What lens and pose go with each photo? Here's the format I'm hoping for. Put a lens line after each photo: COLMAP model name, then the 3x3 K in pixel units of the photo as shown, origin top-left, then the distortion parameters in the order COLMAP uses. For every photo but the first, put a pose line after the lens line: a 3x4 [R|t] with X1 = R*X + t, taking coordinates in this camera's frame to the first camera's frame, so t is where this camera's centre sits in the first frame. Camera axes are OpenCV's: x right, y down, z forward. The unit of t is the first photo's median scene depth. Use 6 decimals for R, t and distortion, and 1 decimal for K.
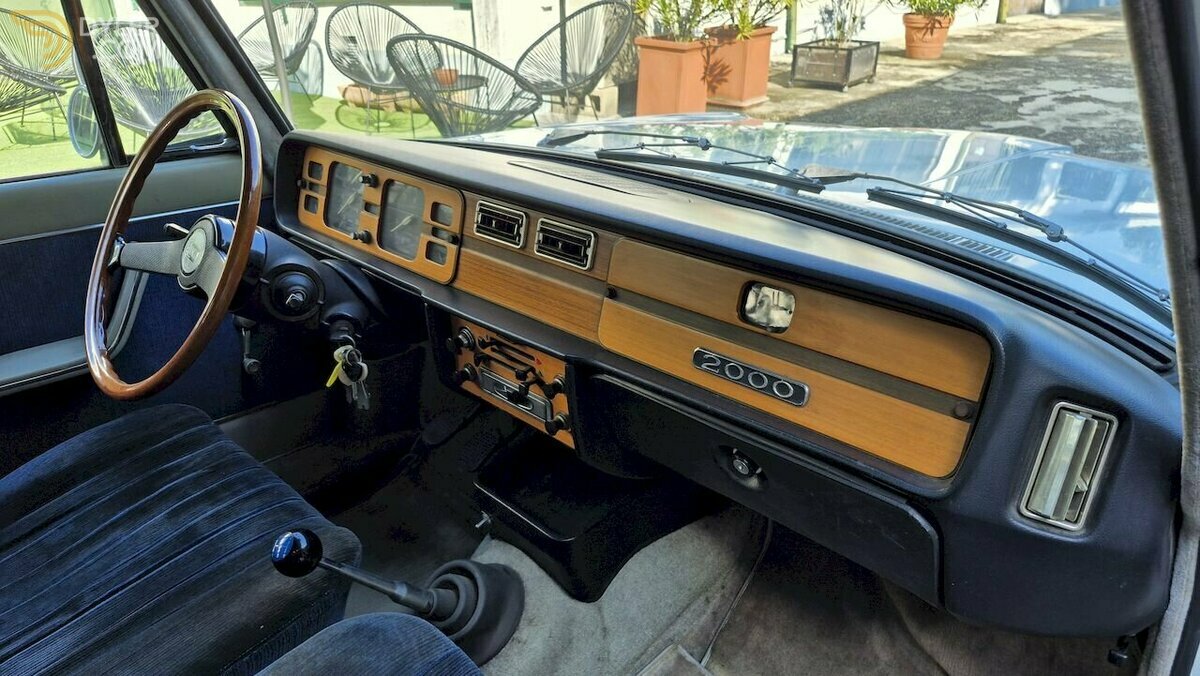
lens RADIAL K [[833.7, 0, 594.8], [0, 833.7, 345.1], [0, 0, 1]] dist [0.104133, -0.123812]
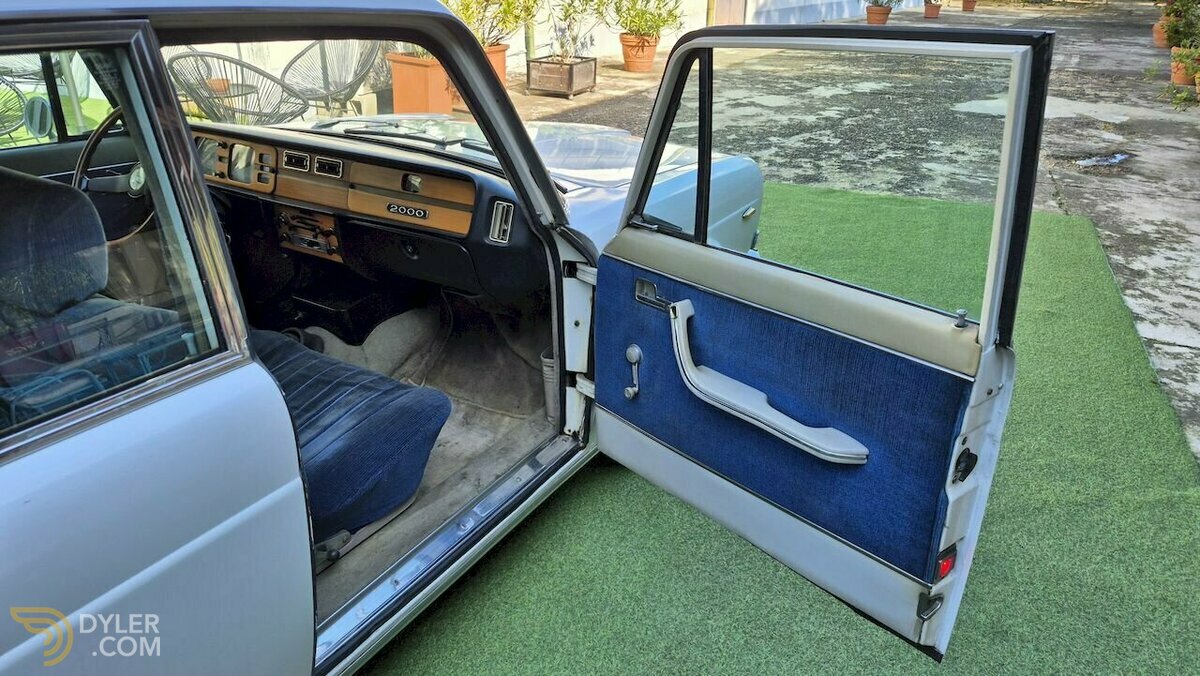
lens RADIAL K [[833.7, 0, 594.8], [0, 833.7, 345.1], [0, 0, 1]] dist [0.104133, -0.123812]
pose [[0.967116, -0.077063, 0.242379, 0.015394], [0.078632, 0.996899, 0.003206, 0.090463], [-0.241874, 0.015959, 0.970176, -0.305605]]
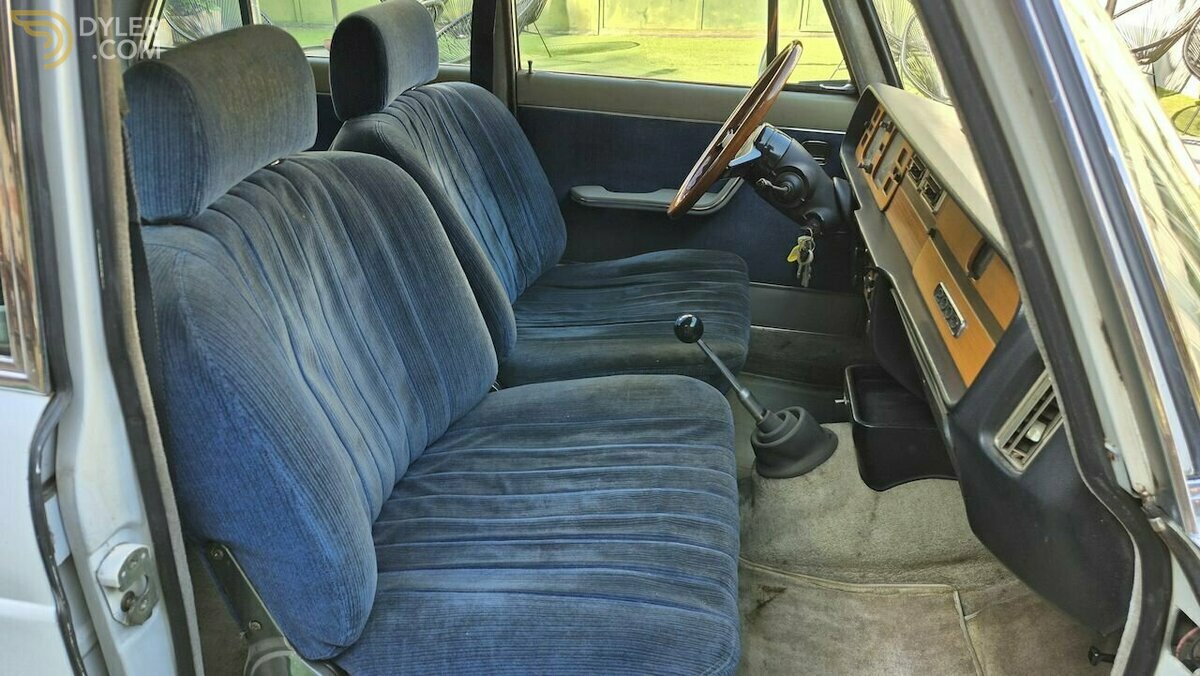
lens RADIAL K [[833.7, 0, 594.8], [0, 833.7, 345.1], [0, 0, 1]] dist [0.104133, -0.123812]
pose [[0.581136, 0.390481, -0.714007, 0.147128], [-0.370968, 0.908017, 0.194648, 0.006454], [0.724336, 0.151756, 0.672537, -0.041750]]
